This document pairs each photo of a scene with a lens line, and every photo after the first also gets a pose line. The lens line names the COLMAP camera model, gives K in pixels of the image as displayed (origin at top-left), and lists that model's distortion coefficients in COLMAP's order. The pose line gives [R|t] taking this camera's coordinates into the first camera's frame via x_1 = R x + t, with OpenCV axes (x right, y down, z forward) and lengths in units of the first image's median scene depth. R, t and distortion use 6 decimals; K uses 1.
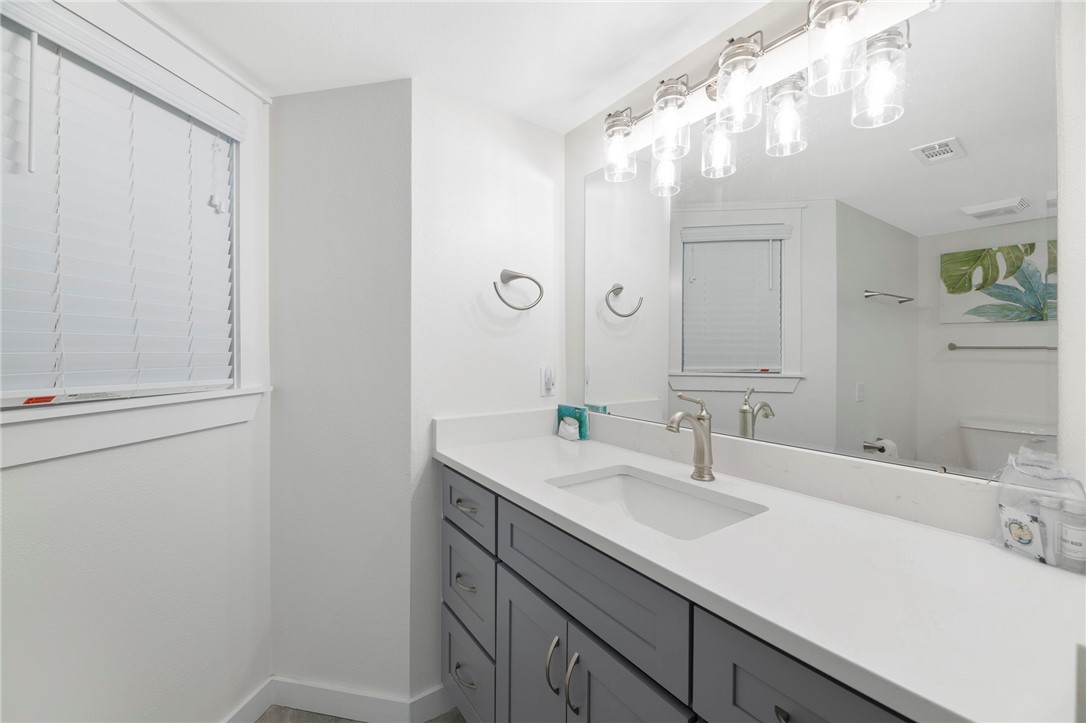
lens RADIAL K [[438.3, 0, 547.5], [0, 438.3, 358.5], [0, 0, 1]] dist [-0.007376, -0.000341]
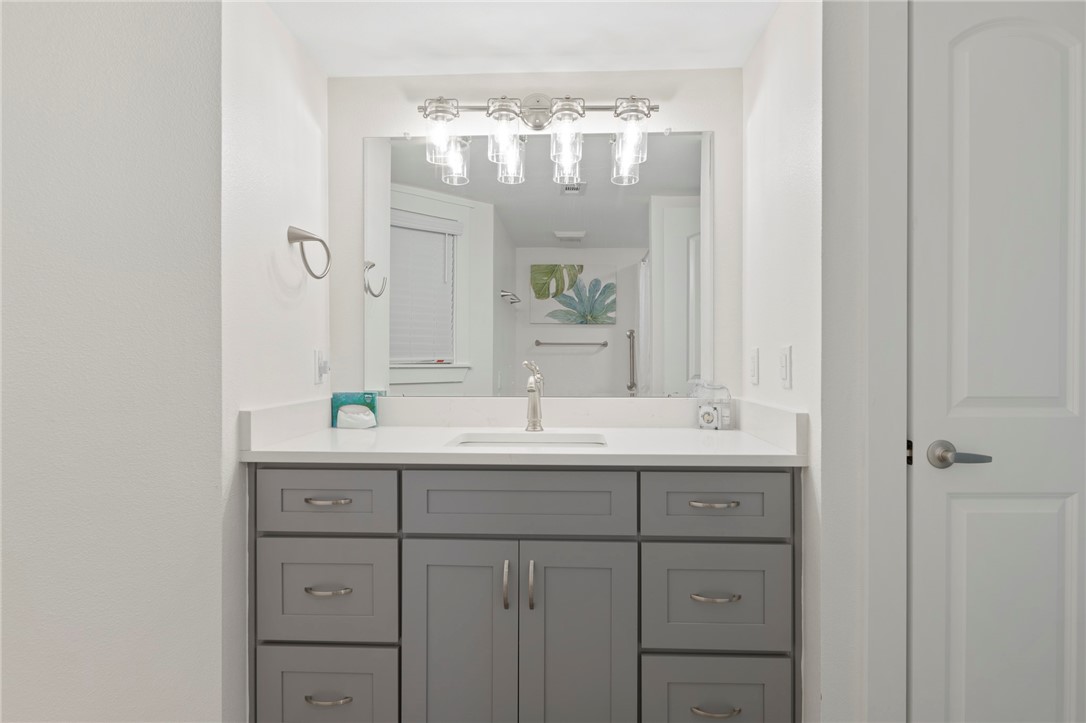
lens RADIAL K [[604.6, 0, 544.3], [0, 604.6, 367.2], [0, 0, 1]] dist [0.001727, 0.000050]
pose [[0.611496, -0.013622, 0.791131, -0.413751], [0.017530, 0.999840, 0.003665, 0.036544], [-0.791054, 0.011627, 0.611636, -0.031638]]
